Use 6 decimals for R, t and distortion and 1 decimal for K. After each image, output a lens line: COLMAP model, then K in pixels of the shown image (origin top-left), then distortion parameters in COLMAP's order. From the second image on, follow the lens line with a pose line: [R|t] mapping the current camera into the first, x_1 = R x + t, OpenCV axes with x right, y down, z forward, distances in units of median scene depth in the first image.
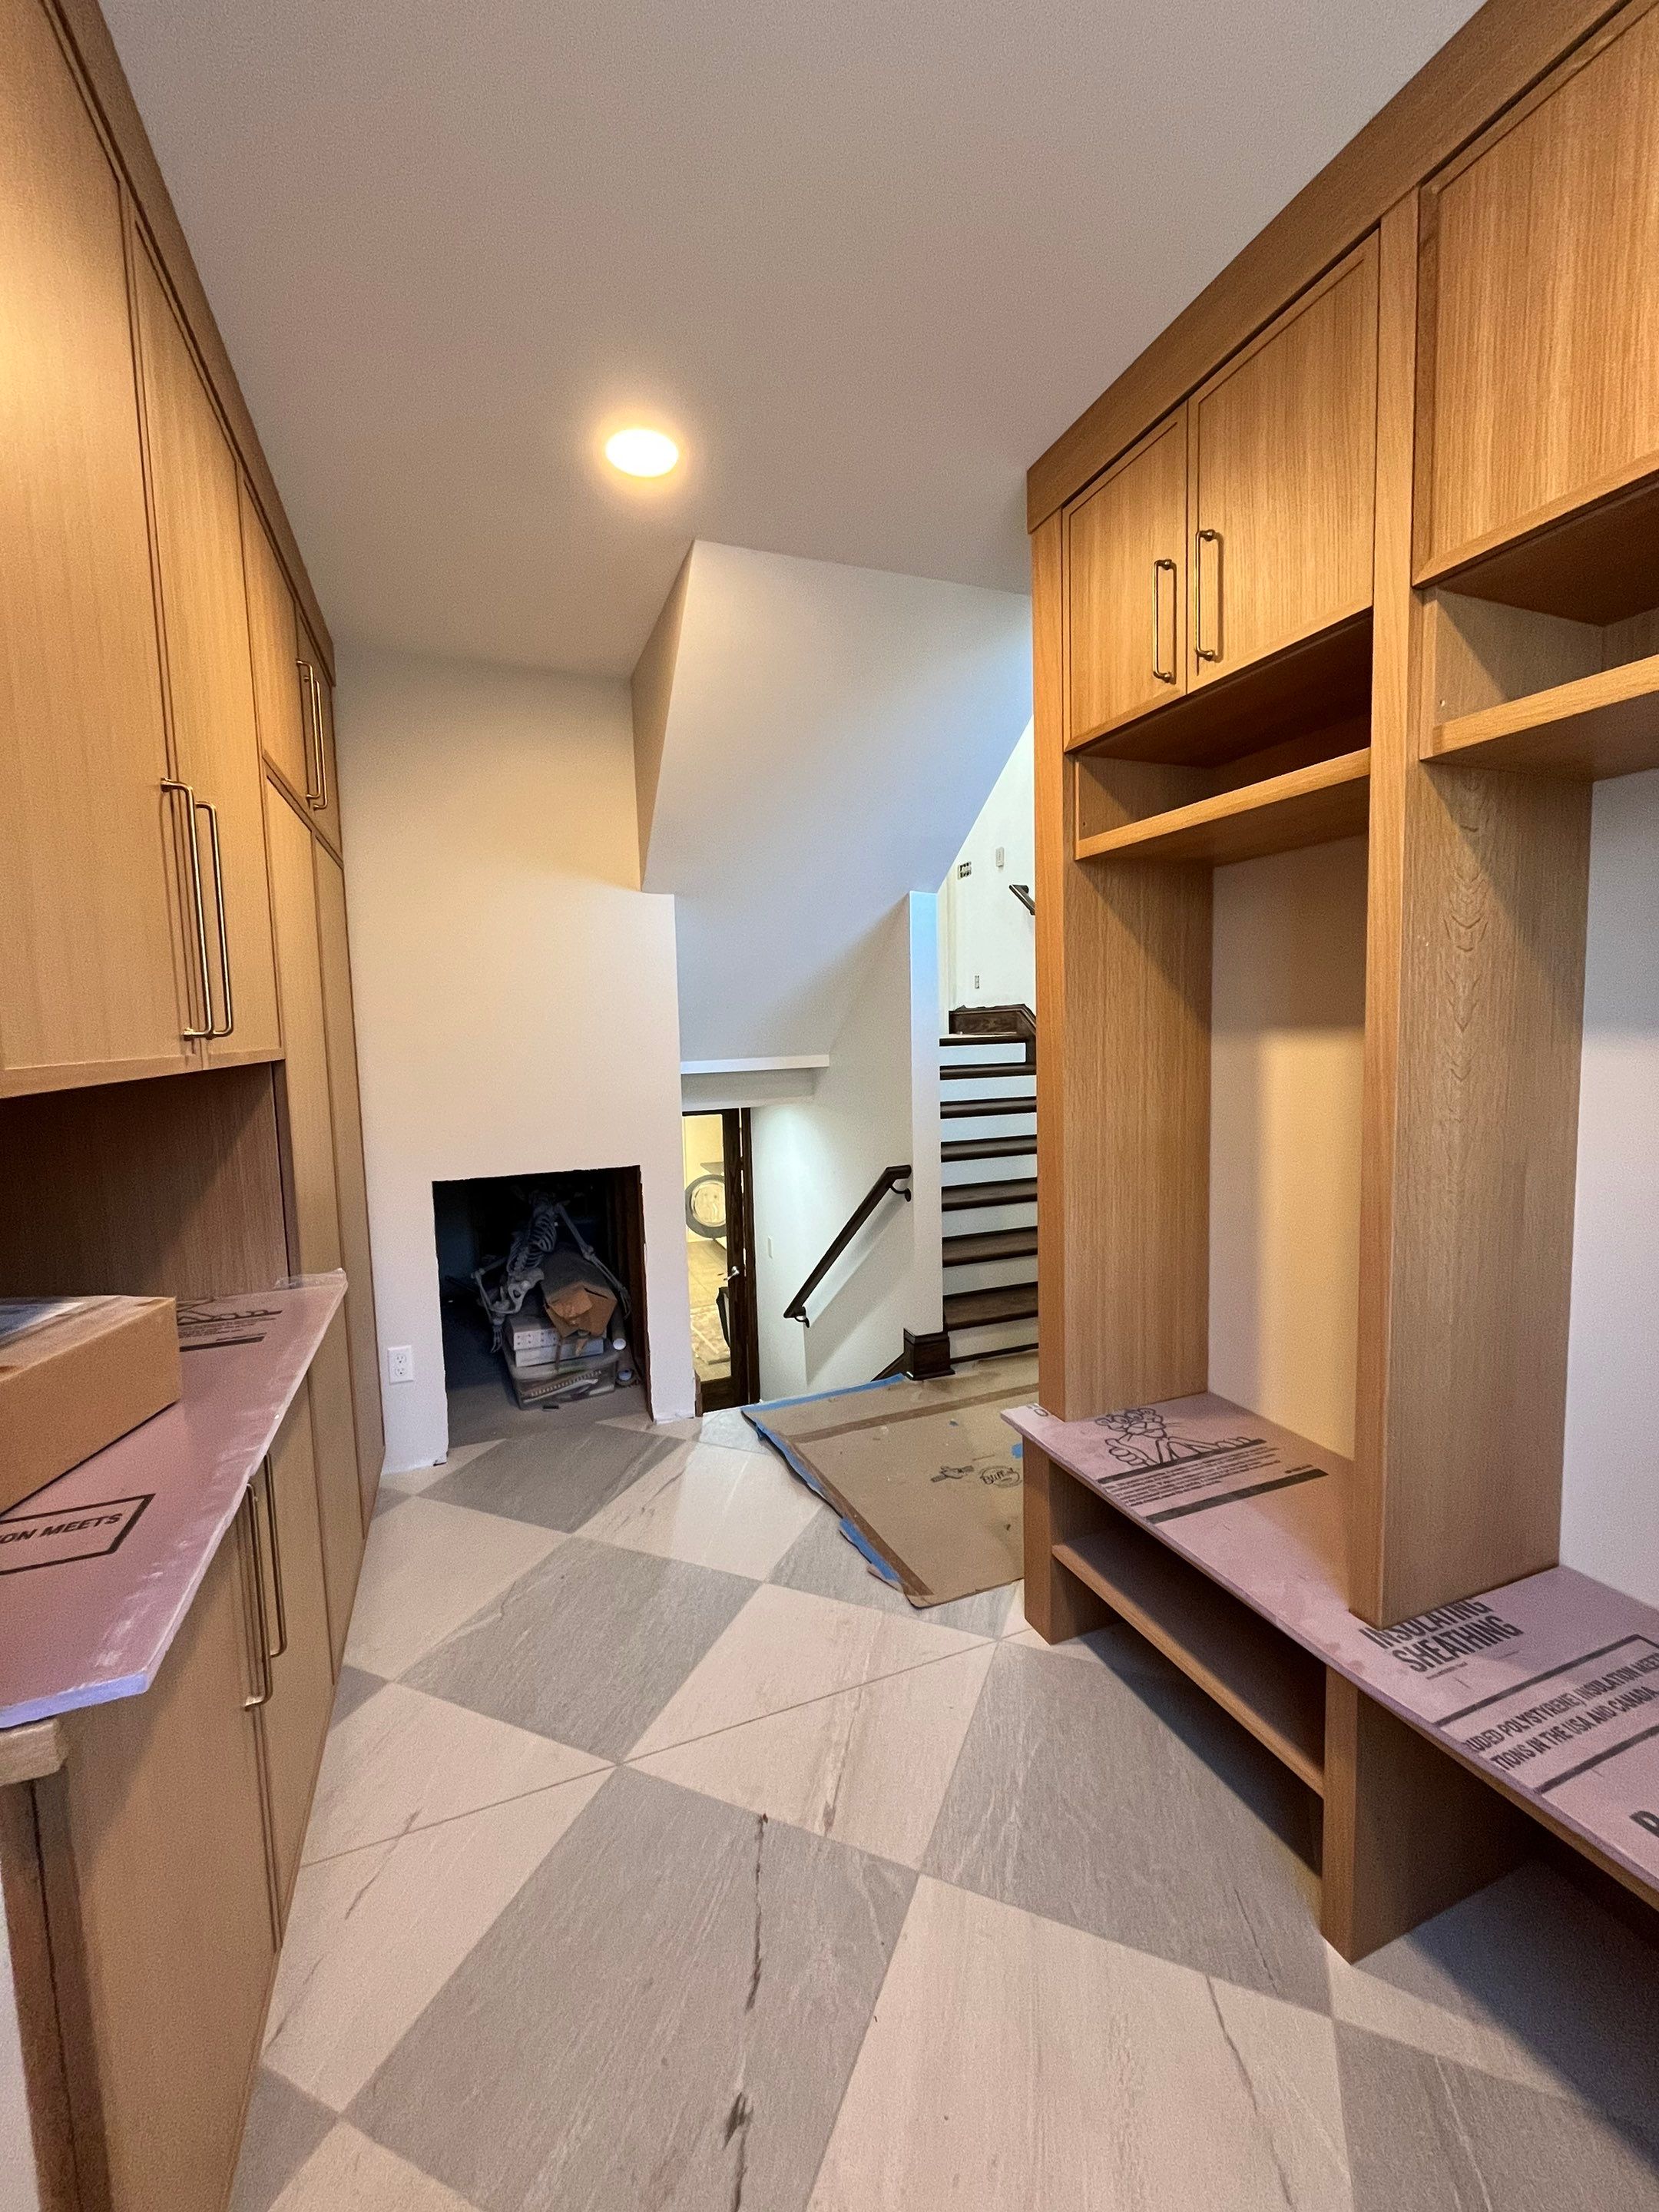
lens RADIAL K [[893.7, 0, 843.2], [0, 893.7, 1099.3], [0, 0, 1]] dist [-0.001117, -0.000712]
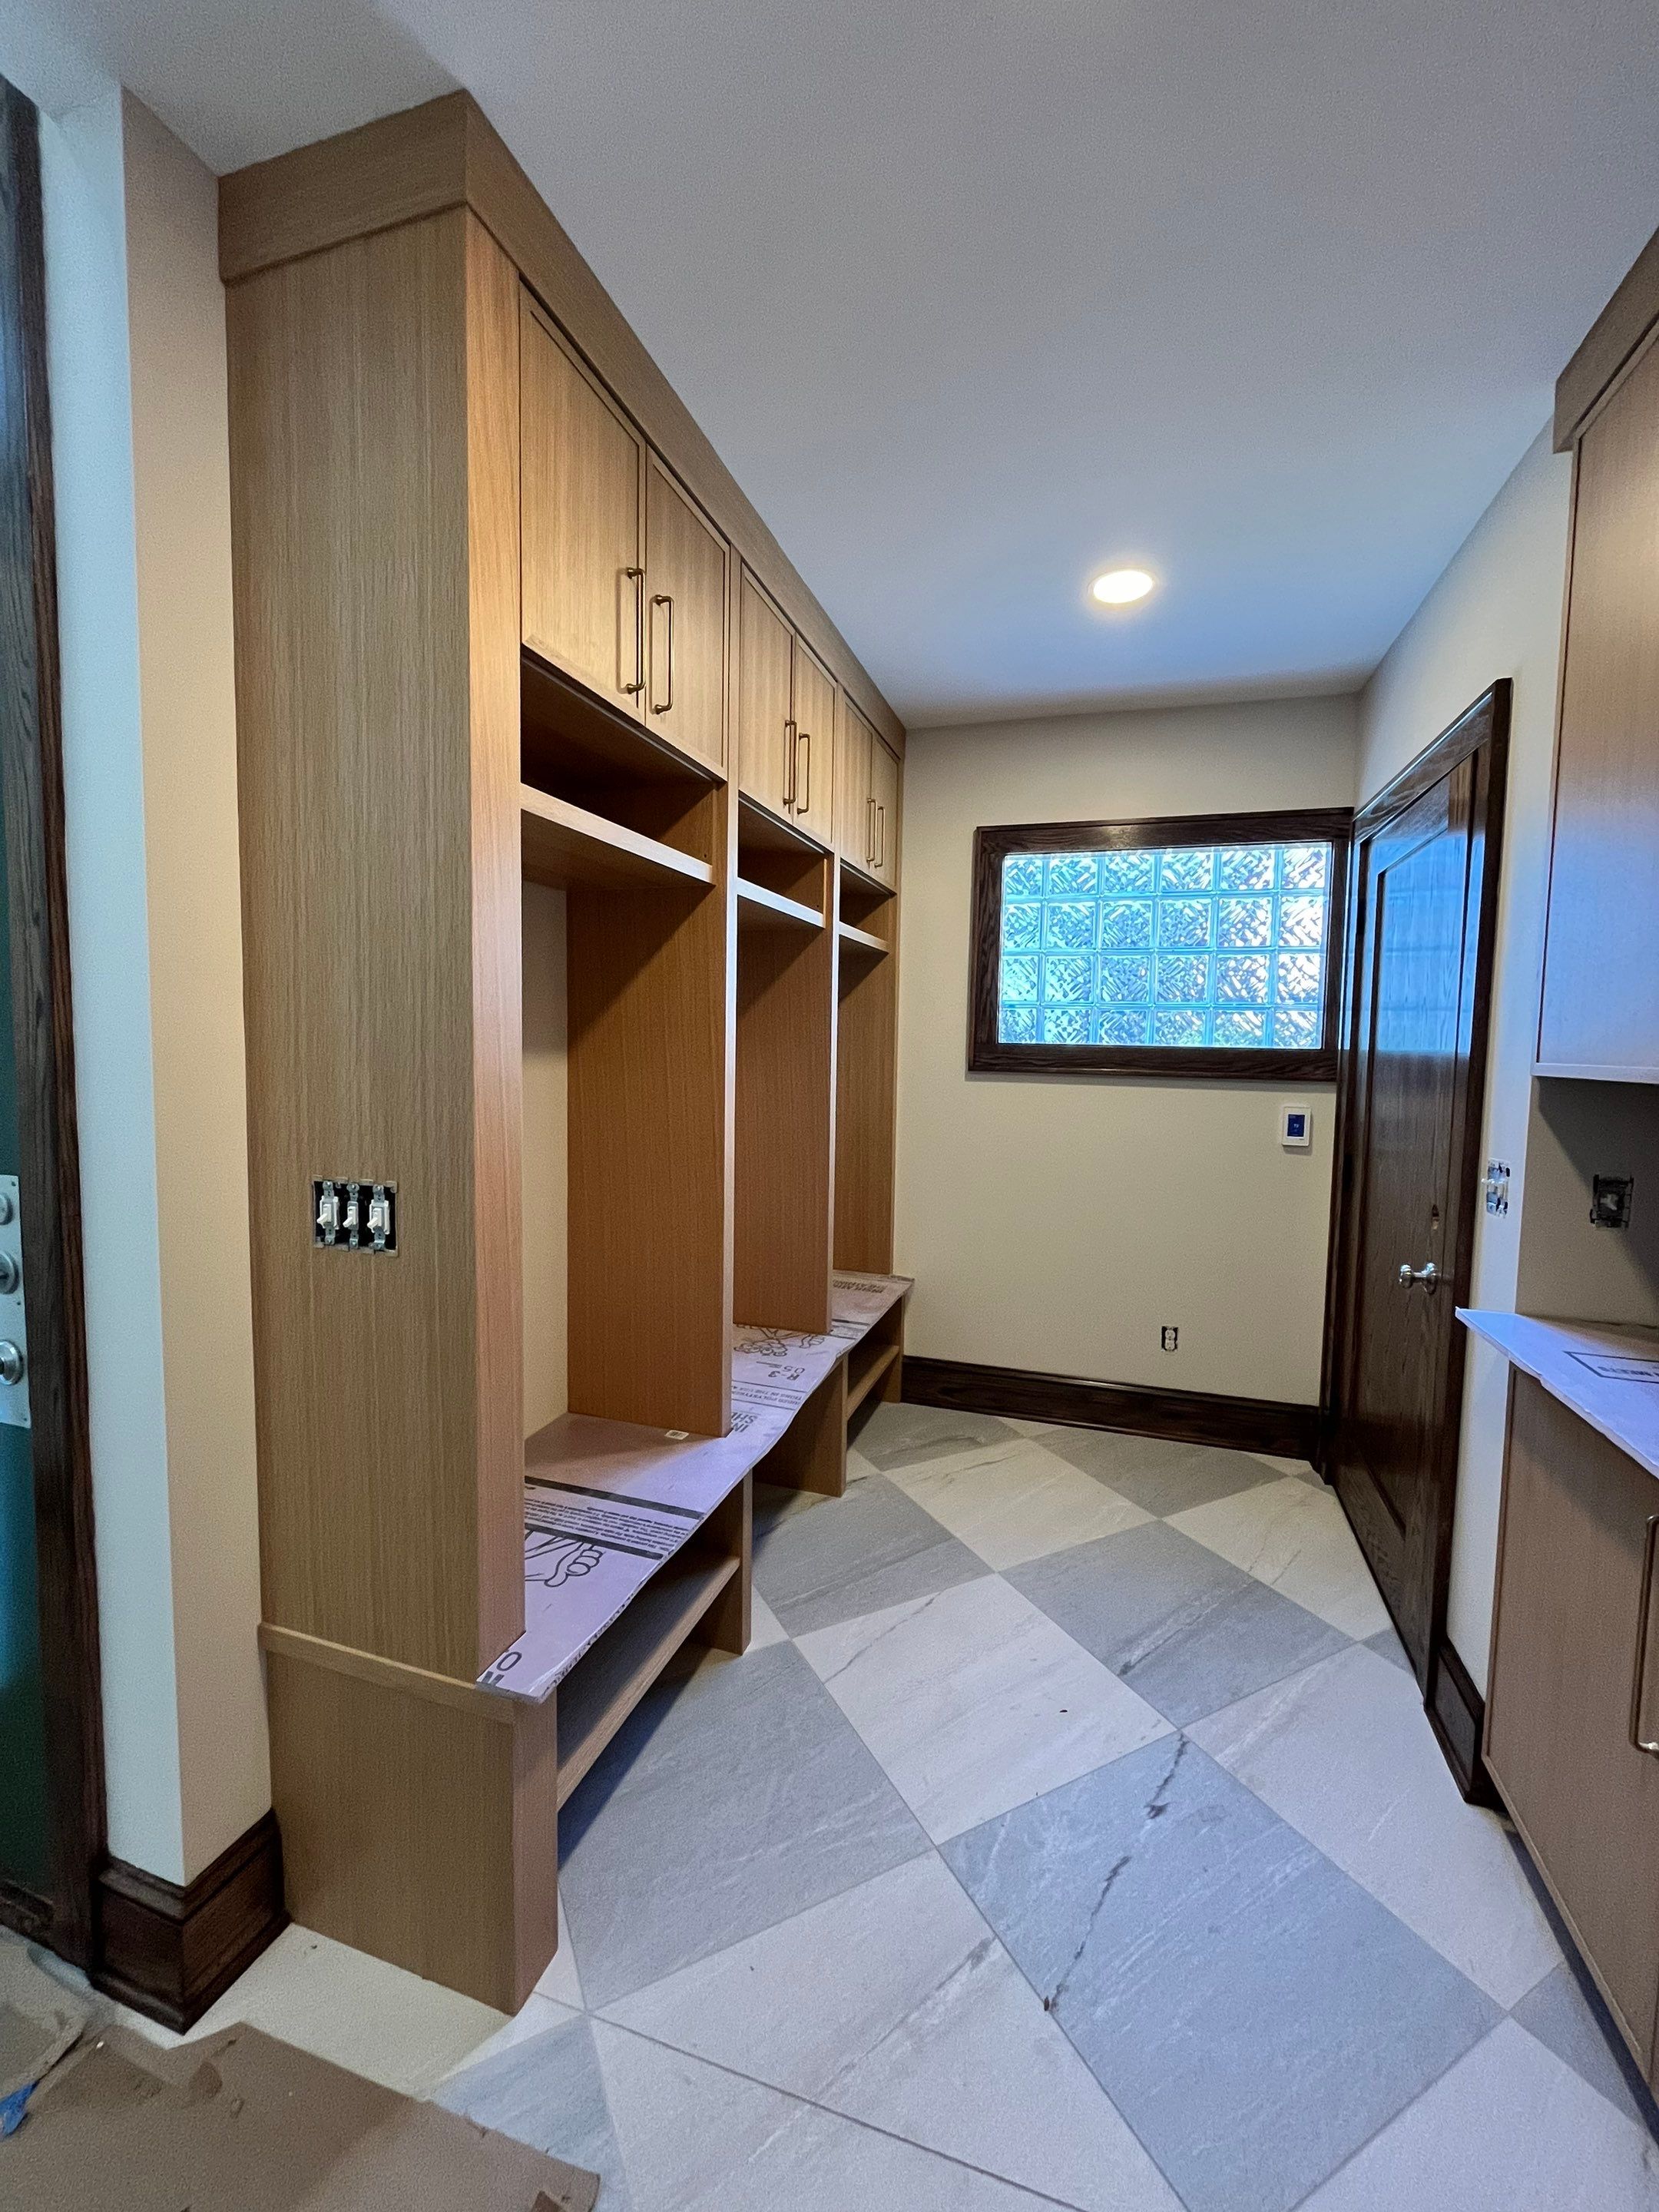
lens RADIAL K [[893.7, 0, 822.6], [0, 893.7, 1101.7], [0, 0, 1]] dist [-0.001117, -0.000712]
pose [[-0.759375, -0.034383, 0.649744, -0.378633], [0.054356, 0.991760, 0.116009, -0.111087], [-0.648378, 0.123412, -0.751249, 1.431559]]
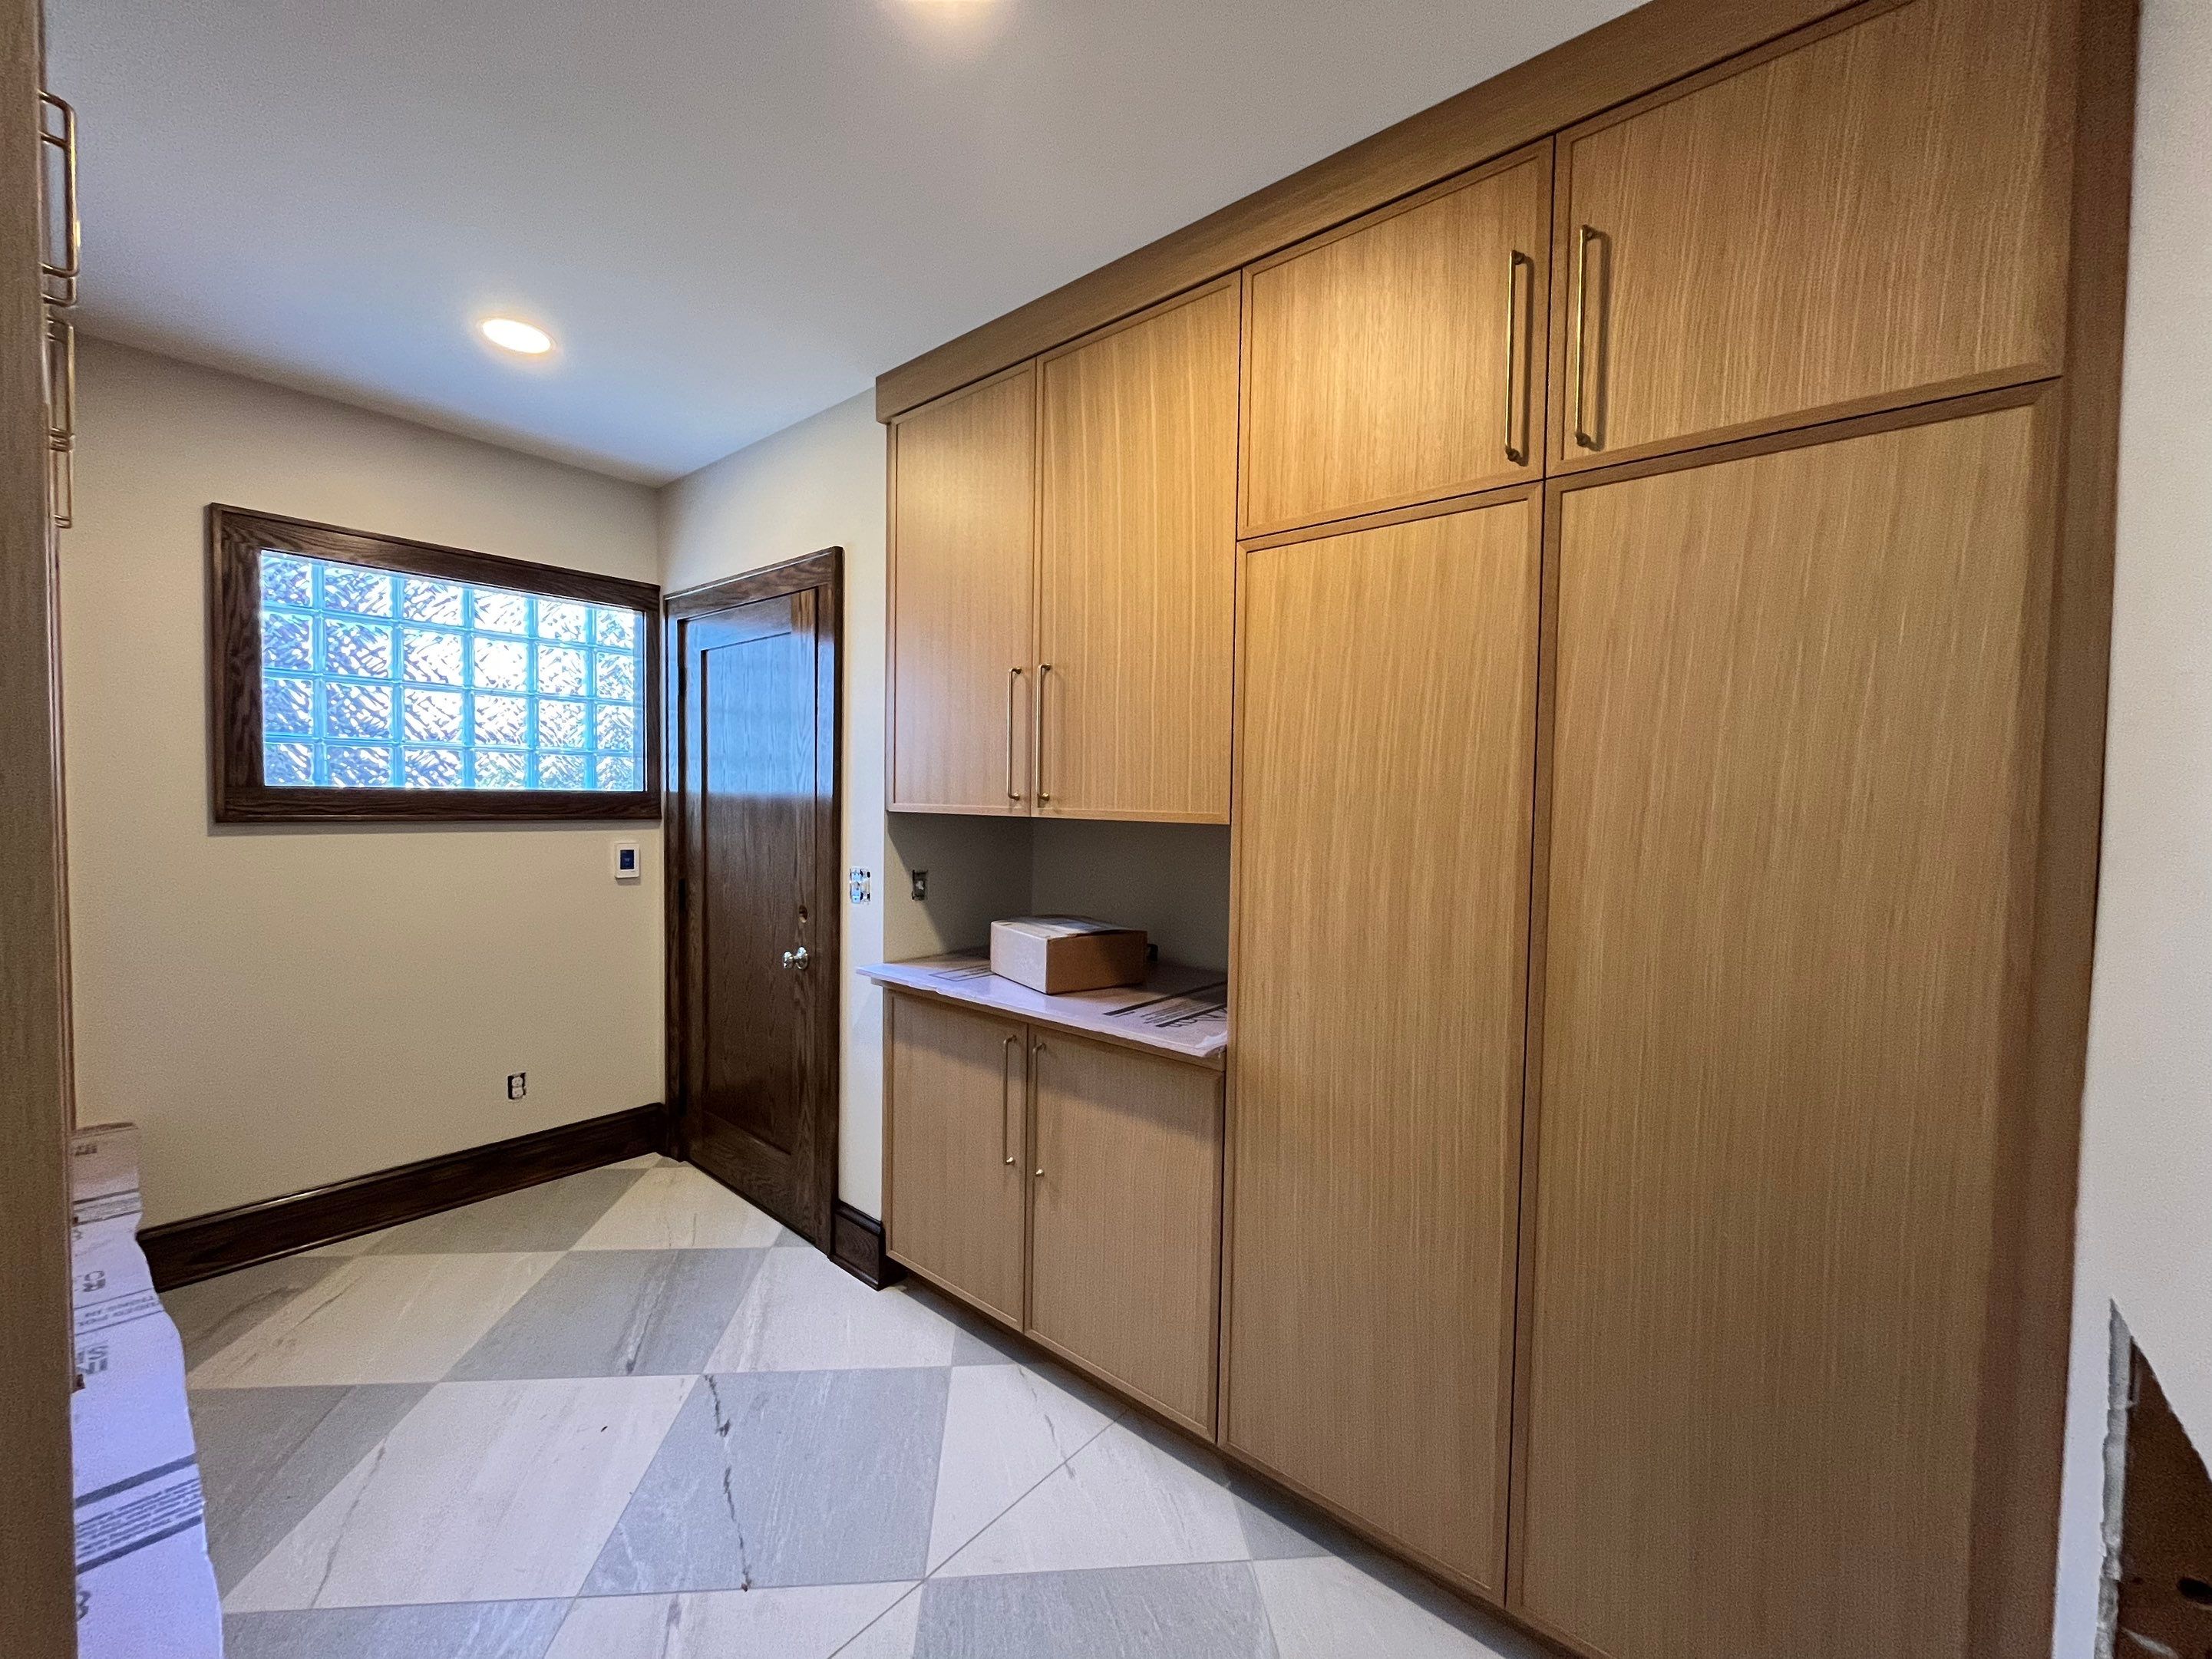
lens RADIAL K [[893.6, 0, 1097.9], [0, 893.6, 833.5], [0, 0, 1]] dist [-0.001117, -0.000712]
pose [[-0.892921, 0.028661, -0.449300, -0.013759], [-0.031806, 0.991462, 0.126456, -0.147492], [0.449088, 0.127205, -0.884386, 1.694043]]
